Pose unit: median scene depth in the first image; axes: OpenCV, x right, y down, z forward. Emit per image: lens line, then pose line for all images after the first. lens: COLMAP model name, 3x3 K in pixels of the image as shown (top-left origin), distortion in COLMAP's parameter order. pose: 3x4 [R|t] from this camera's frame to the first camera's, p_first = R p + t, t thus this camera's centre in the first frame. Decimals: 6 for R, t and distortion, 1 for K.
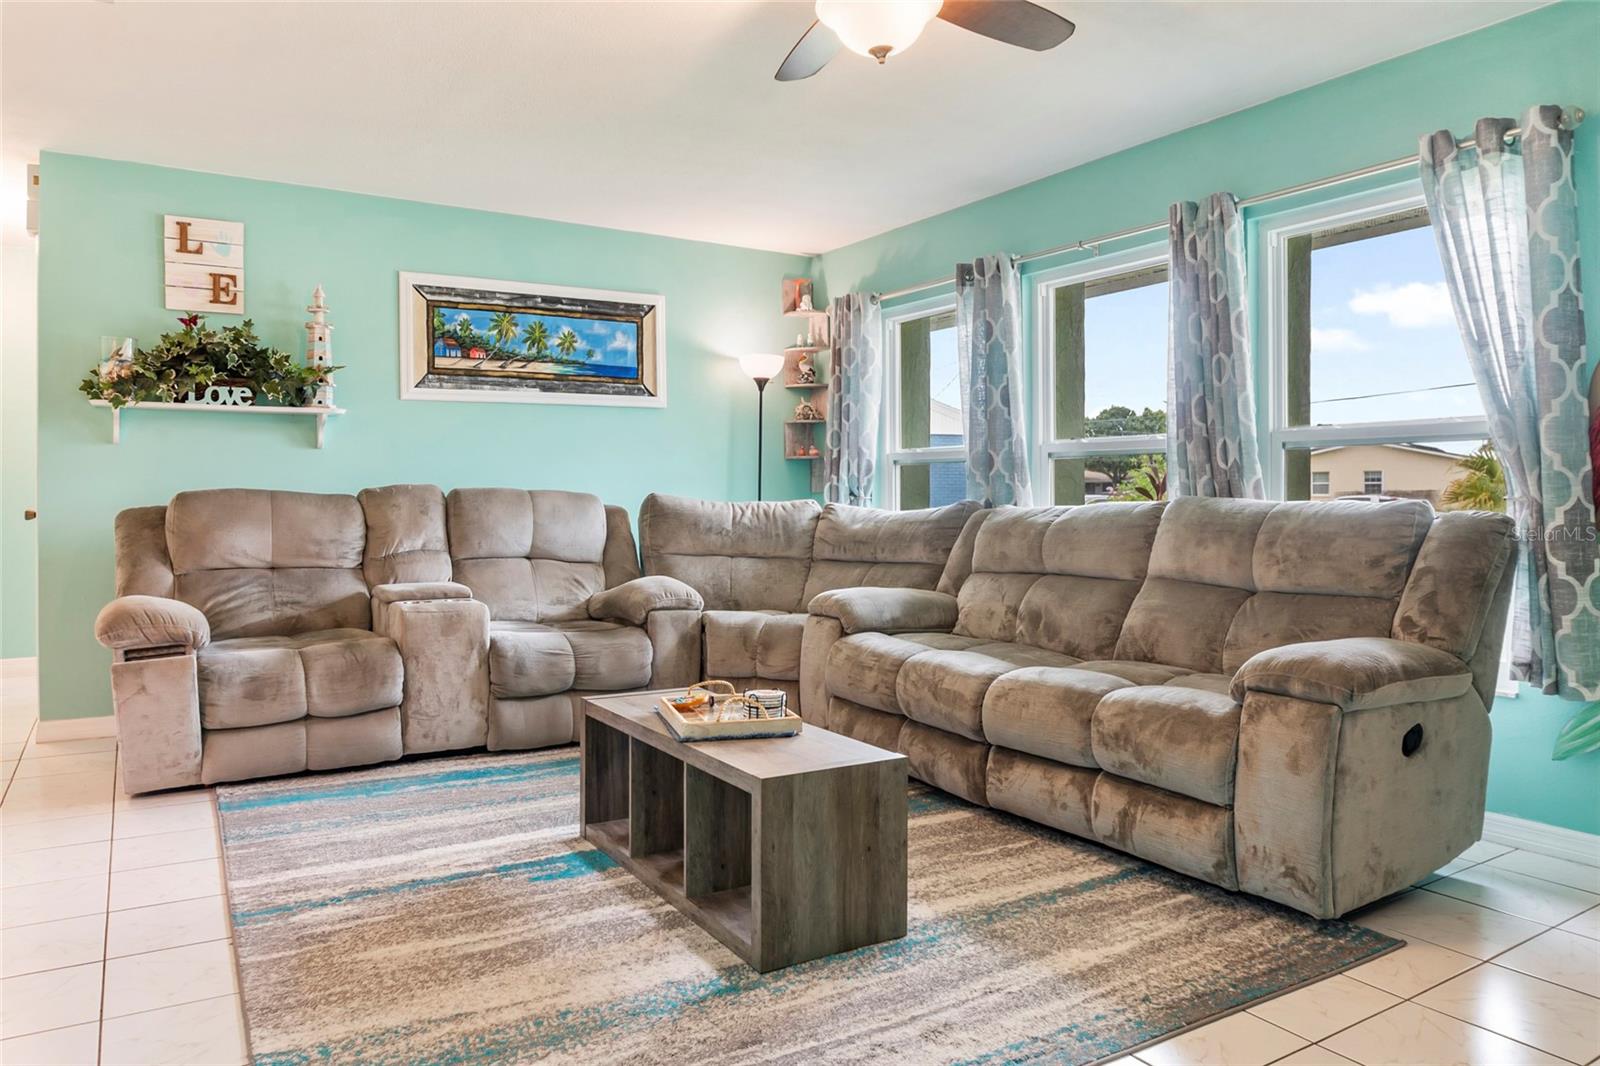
lens RADIAL K [[1092.3, 0, 789.4], [0, 1092.3, 499.9], [0, 0, 1]] dist [-0.032552, 0.001870]
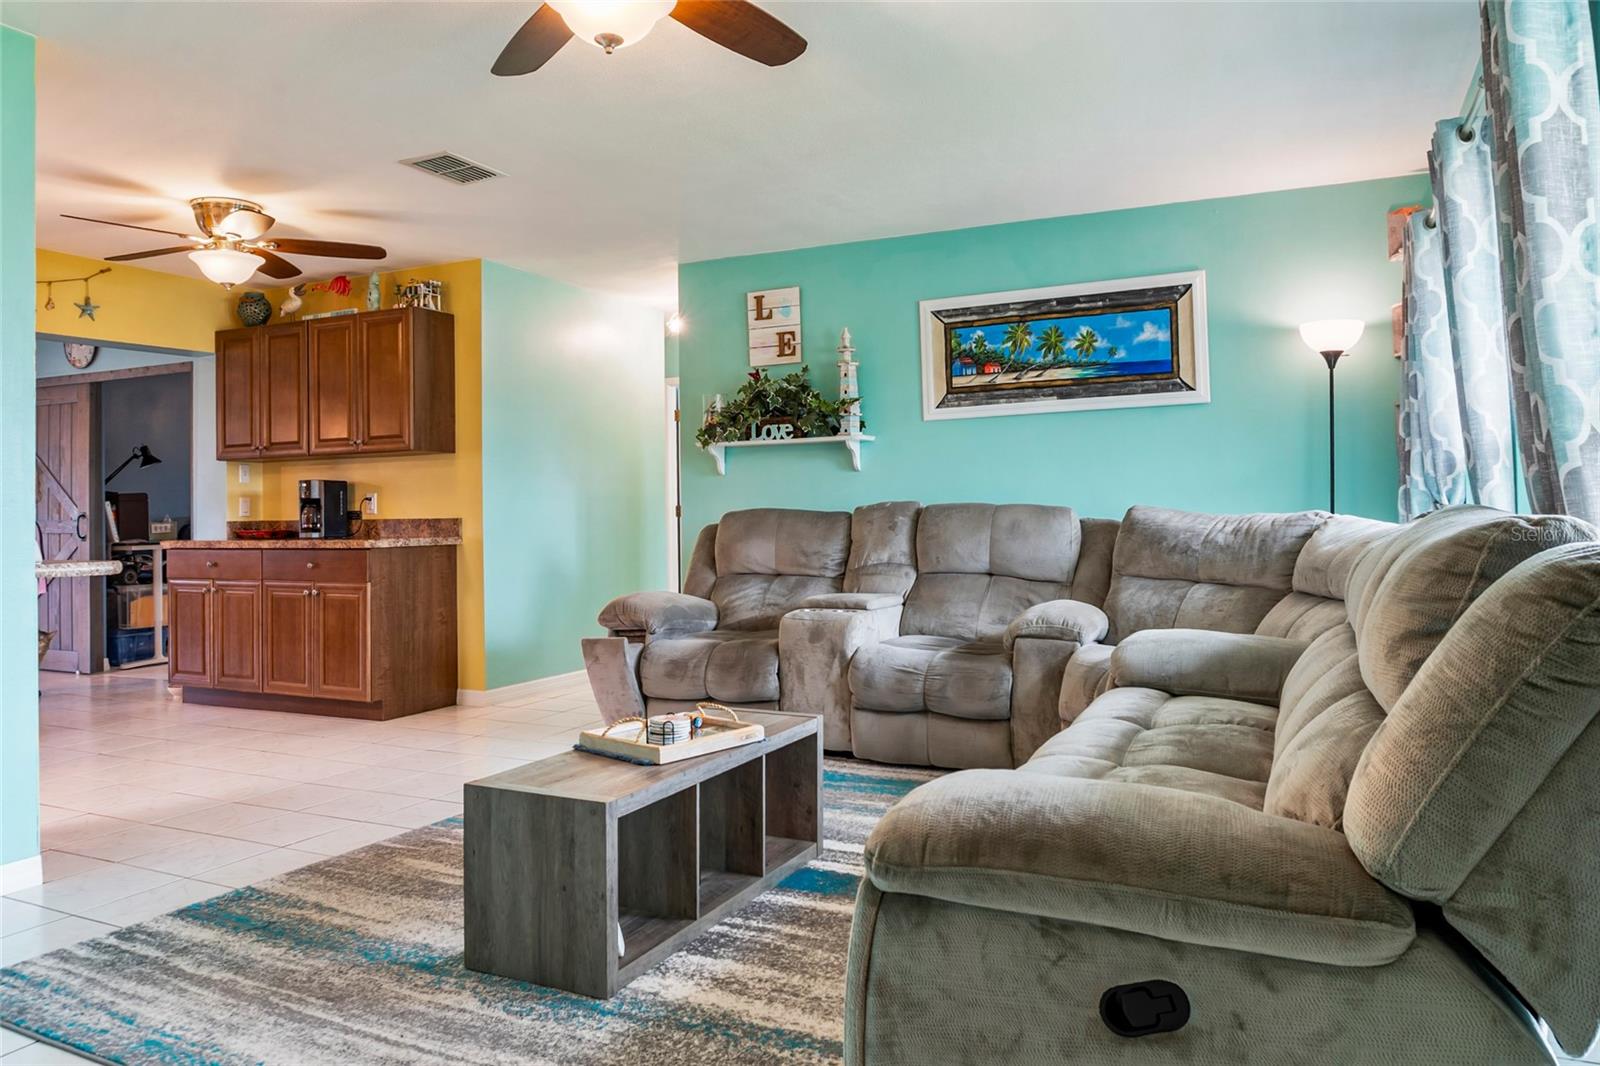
lens RADIAL K [[1092.3, 0, 789.4], [0, 1092.3, 499.9], [0, 0, 1]] dist [-0.032552, 0.001870]
pose [[0.540292, -0.020003, -0.841240, 0.500290], [0.011850, 0.999799, -0.016162, 0.000268], [0.841394, -0.001237, 0.540421, 0.334067]]
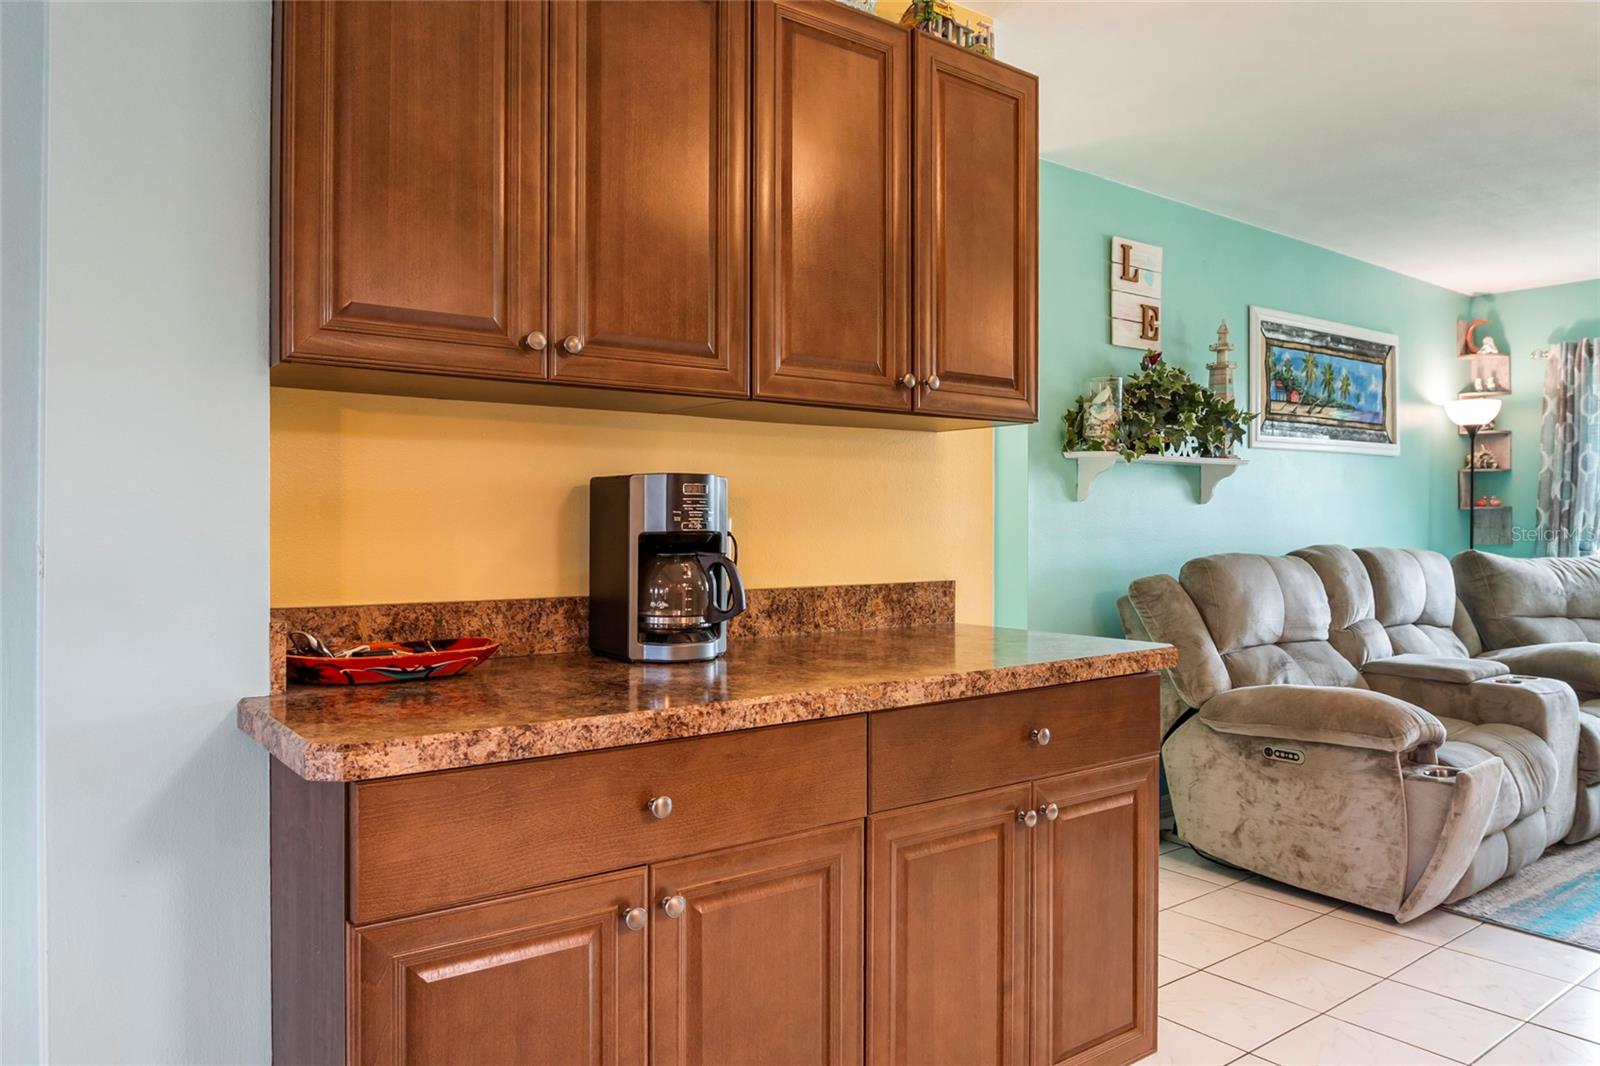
lens RADIAL K [[1107.1, 0, 769.1], [0, 1107.1, 534.2], [0, 0, 1]] dist [-0.003436, -0.000717]
pose [[0.993847, -0.001056, 0.110756, -0.914722], [-0.000193, 0.999936, 0.011270, -0.033340], [-0.110761, -0.011222, 0.993784, 0.139588]]
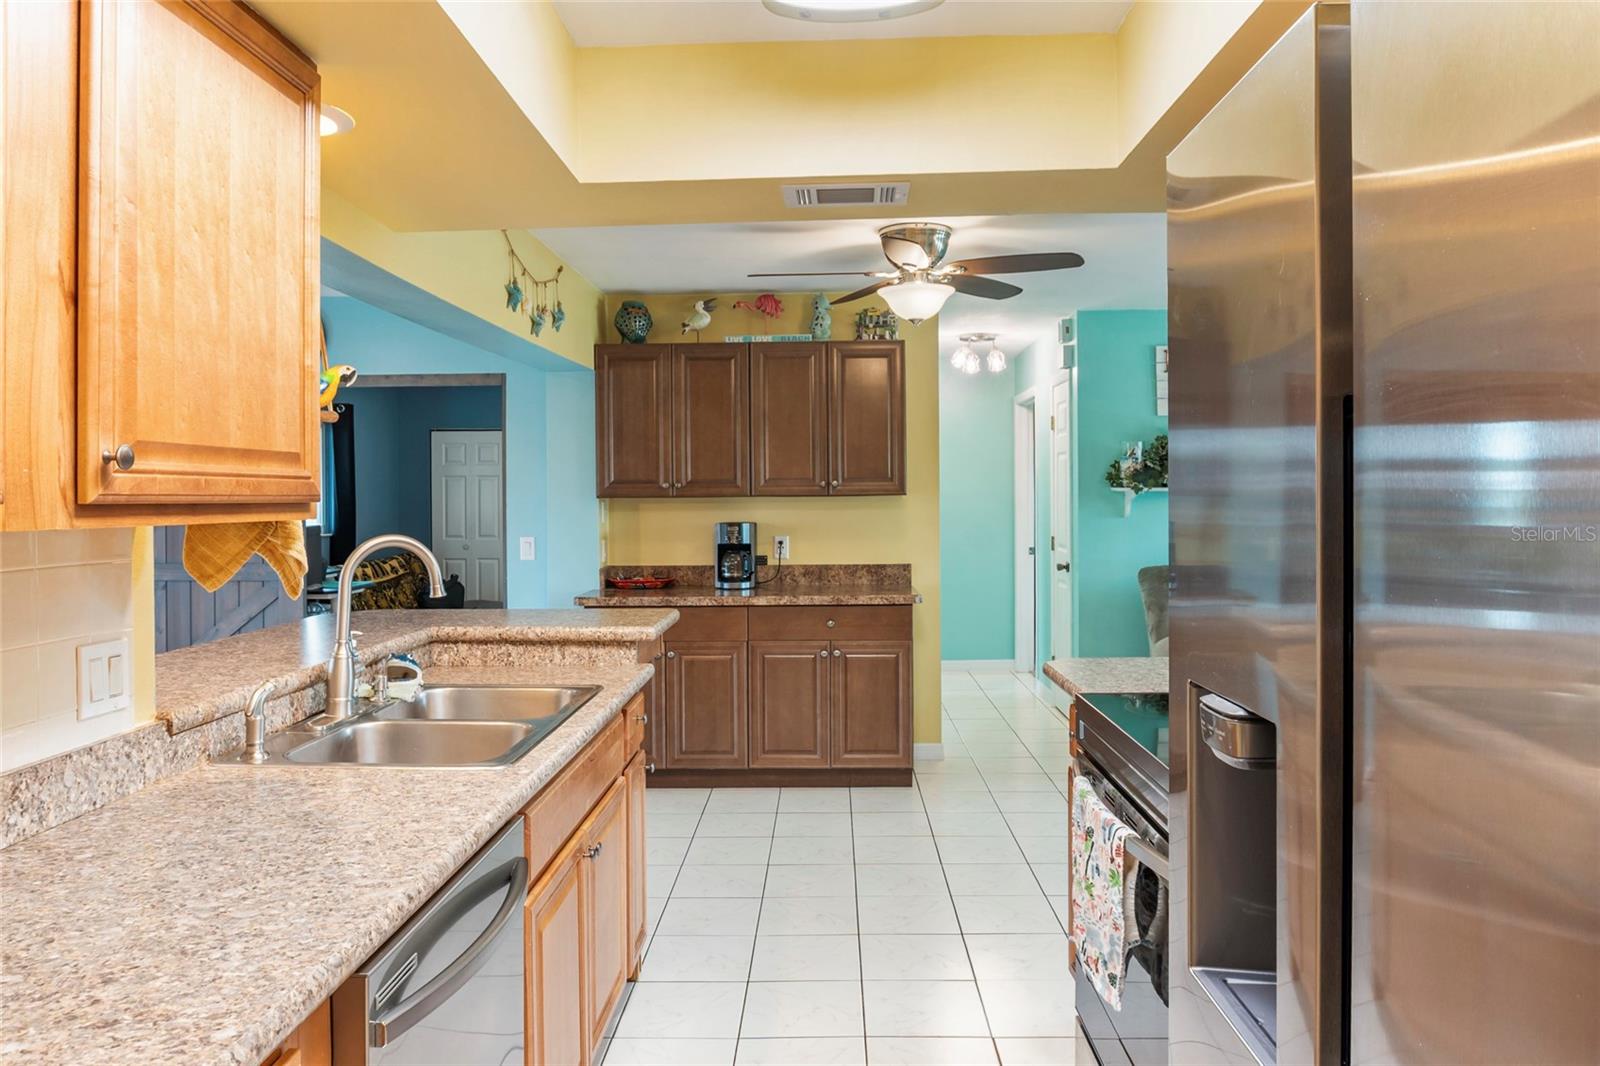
lens RADIAL K [[1092.3, 0, 789.4], [0, 1092.3, 499.9], [0, 0, 1]] dist [-0.032552, 0.001870]
pose [[0.844925, -0.006902, -0.534840, -0.231349], [0.010534, 0.999938, 0.003738, -0.079404], [0.534781, -0.008792, 0.844945, -0.390781]]
